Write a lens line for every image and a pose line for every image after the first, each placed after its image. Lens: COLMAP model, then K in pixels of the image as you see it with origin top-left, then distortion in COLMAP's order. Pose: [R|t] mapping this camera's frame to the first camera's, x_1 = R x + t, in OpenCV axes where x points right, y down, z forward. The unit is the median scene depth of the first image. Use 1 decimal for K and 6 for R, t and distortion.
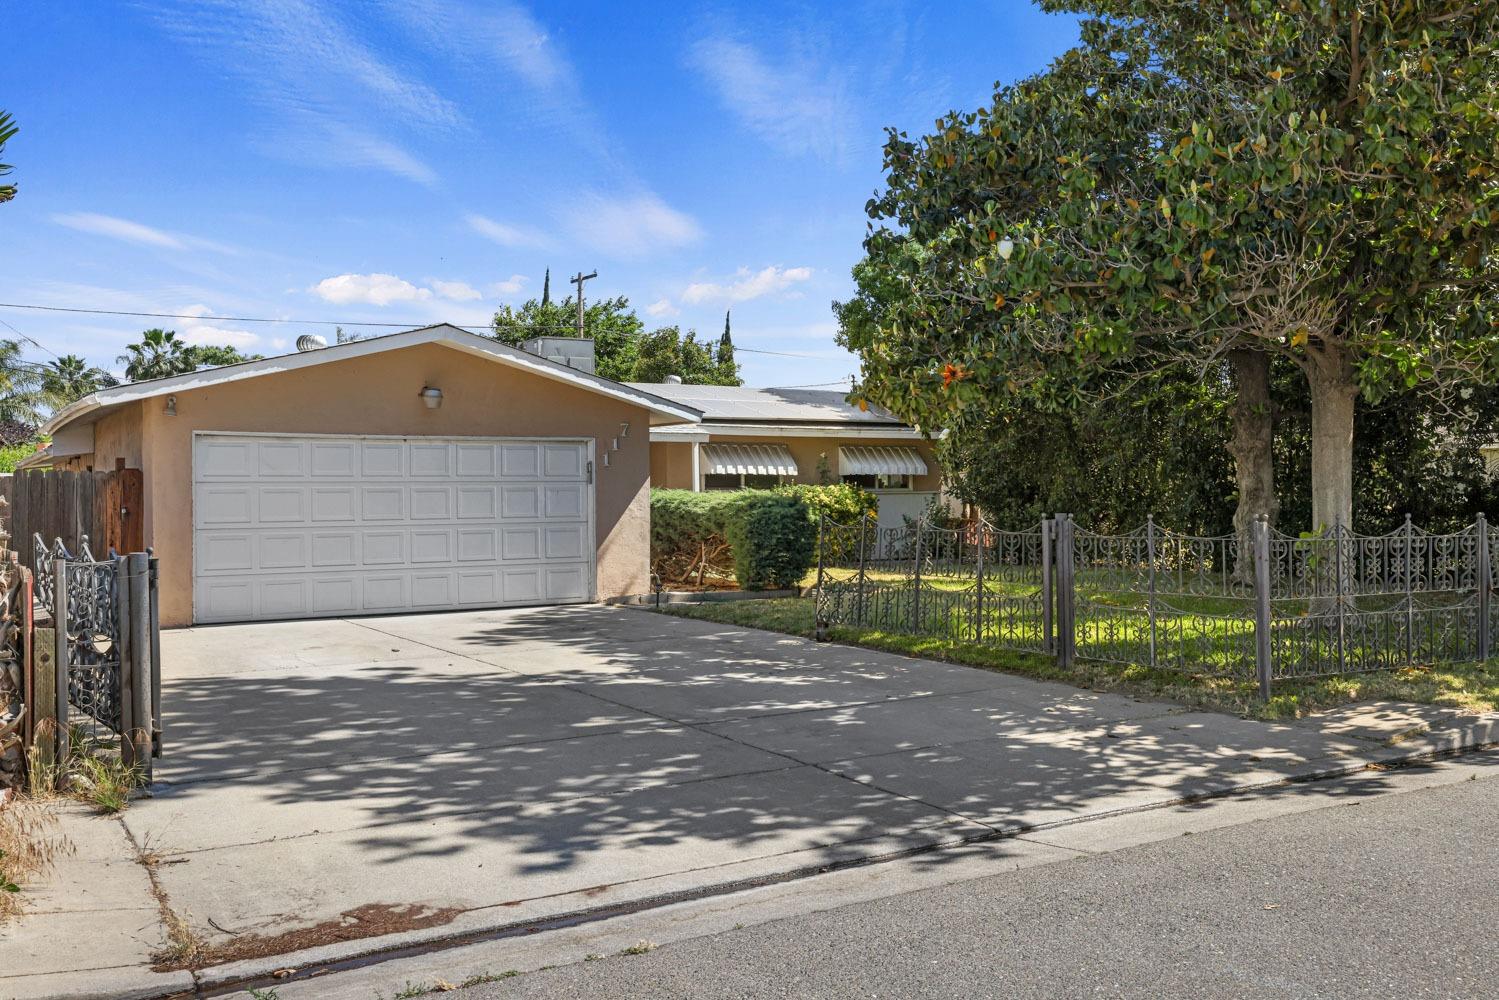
lens RADIAL K [[1357.8, 0, 749.5], [0, 1357.8, 500.0], [0, 0, 1]] dist [0.001014, 0.002400]
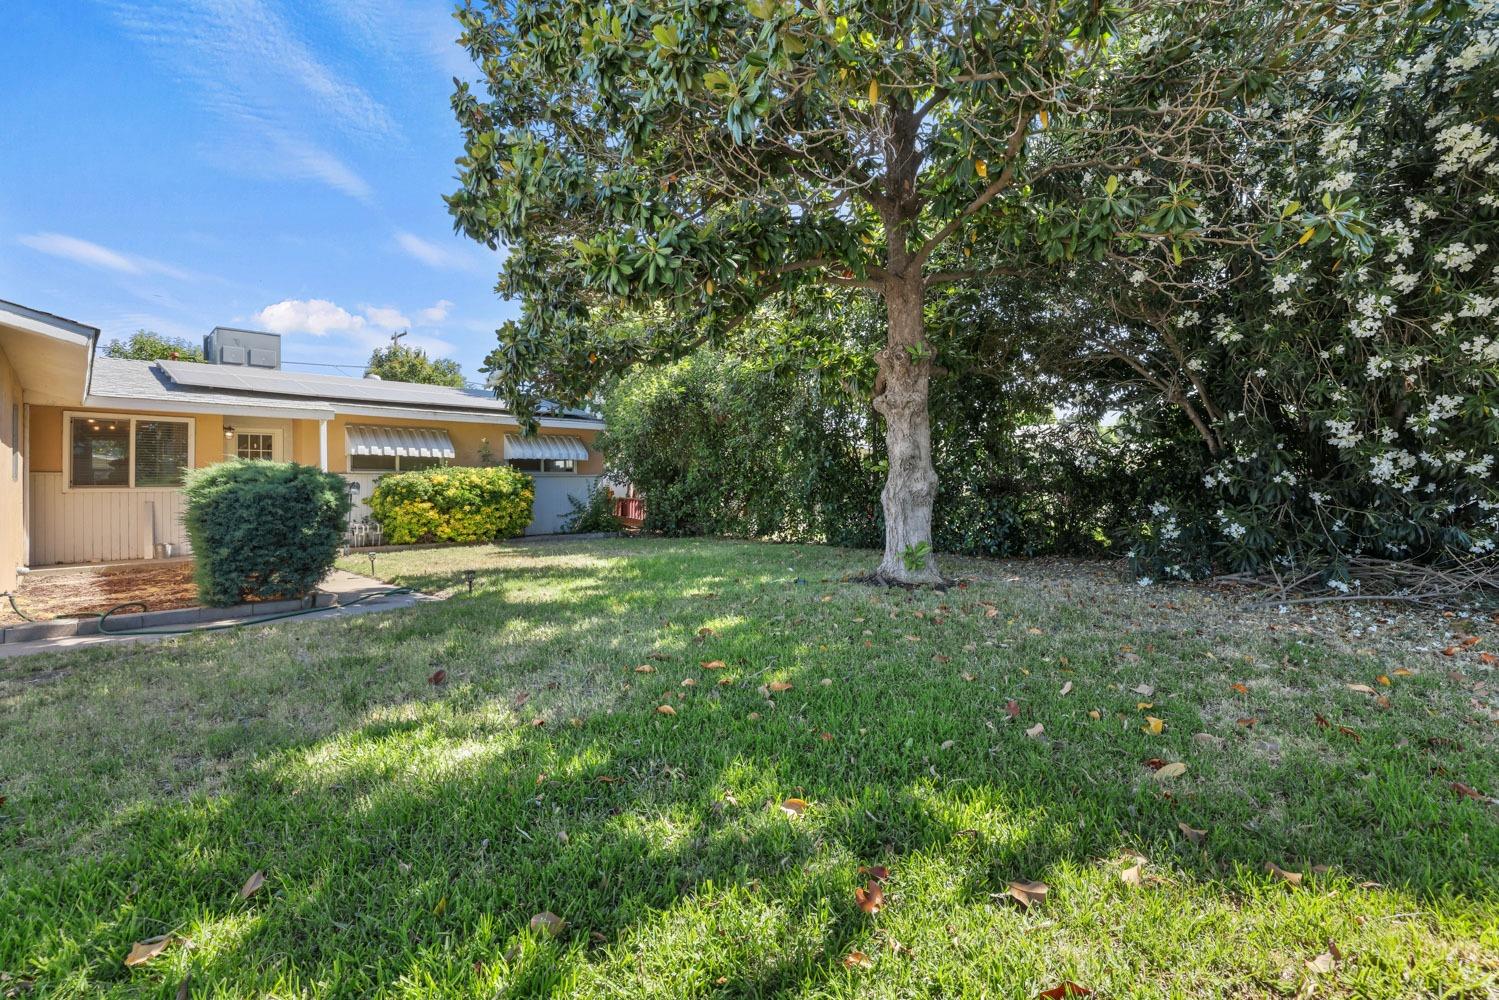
lens RADIAL K [[693.0, 0, 746.5], [0, 693.0, 481.6], [0, 0, 1]] dist [-0.001075, -0.000144]
pose [[0.967451, -0.000463, 0.253058, 0.119827], [0.002901, 0.999953, -0.009259, 0.006013], [-0.253042, 0.009692, 0.967407, 0.420839]]
